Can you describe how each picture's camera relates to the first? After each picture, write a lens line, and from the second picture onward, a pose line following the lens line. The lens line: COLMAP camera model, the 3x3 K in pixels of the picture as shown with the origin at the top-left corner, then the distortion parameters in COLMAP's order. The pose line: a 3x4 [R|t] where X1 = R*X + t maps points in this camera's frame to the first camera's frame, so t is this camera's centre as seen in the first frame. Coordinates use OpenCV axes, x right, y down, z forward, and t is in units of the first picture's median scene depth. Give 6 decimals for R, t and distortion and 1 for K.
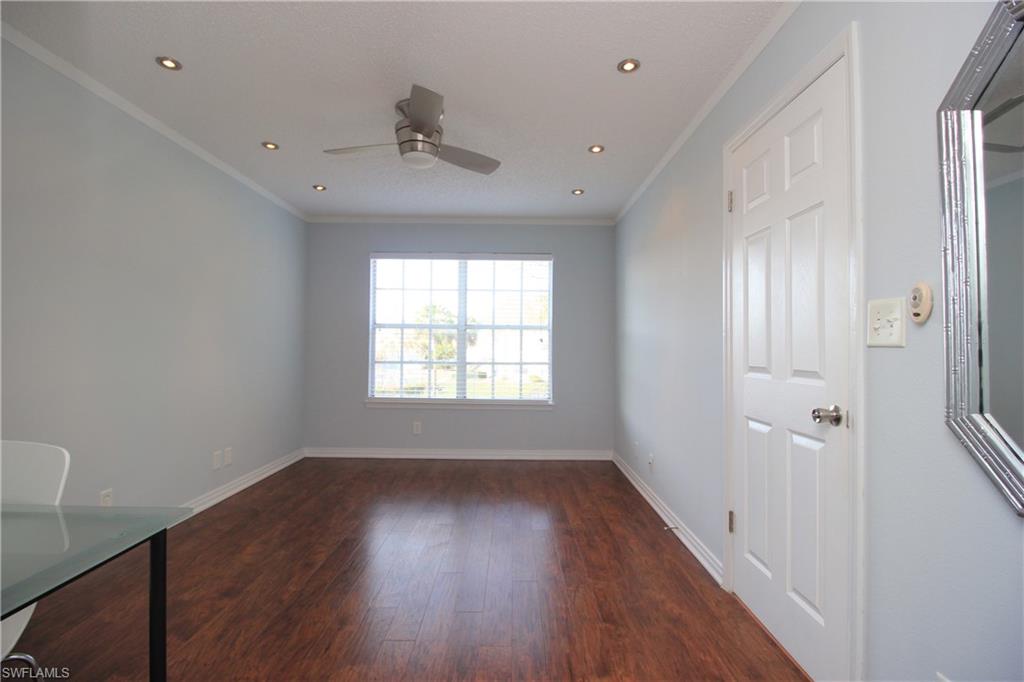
lens RADIAL K [[479.0, 0, 512.0], [0, 479.0, 341.0], [0, 0, 1]] dist [-0.002485, -0.000069]
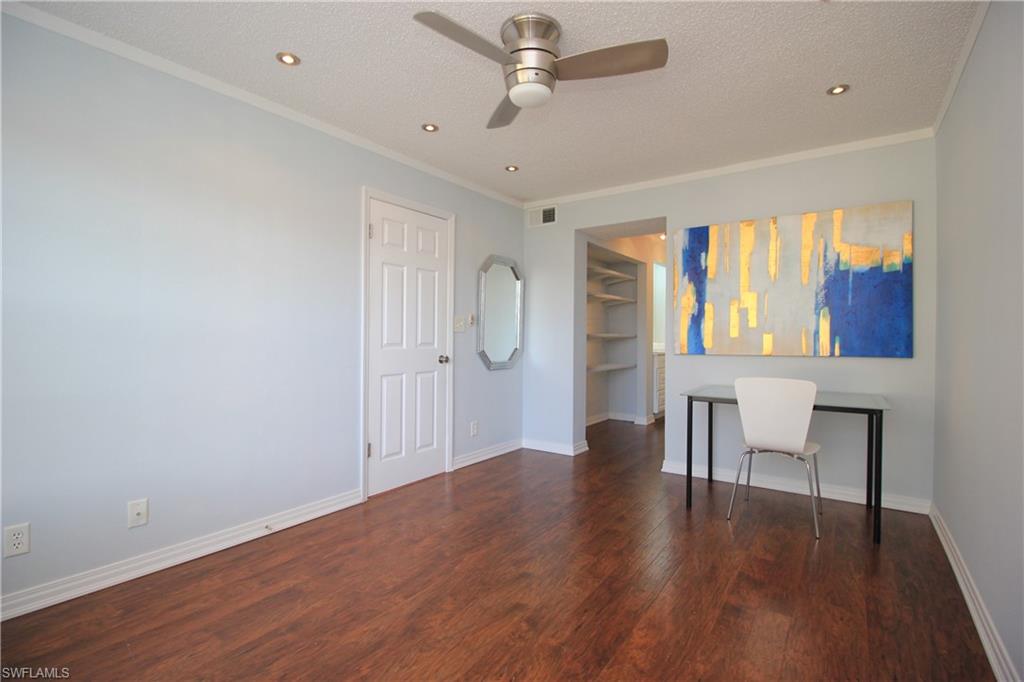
lens RADIAL K [[479.0, 0, 512.0], [0, 479.0, 341.0], [0, 0, 1]] dist [-0.002485, -0.000069]
pose [[-0.812760, -0.027702, 0.581939, -1.247638], [-0.025149, 0.999606, 0.012460, 0.022286], [-0.582055, -0.004508, -0.813137, 3.264217]]
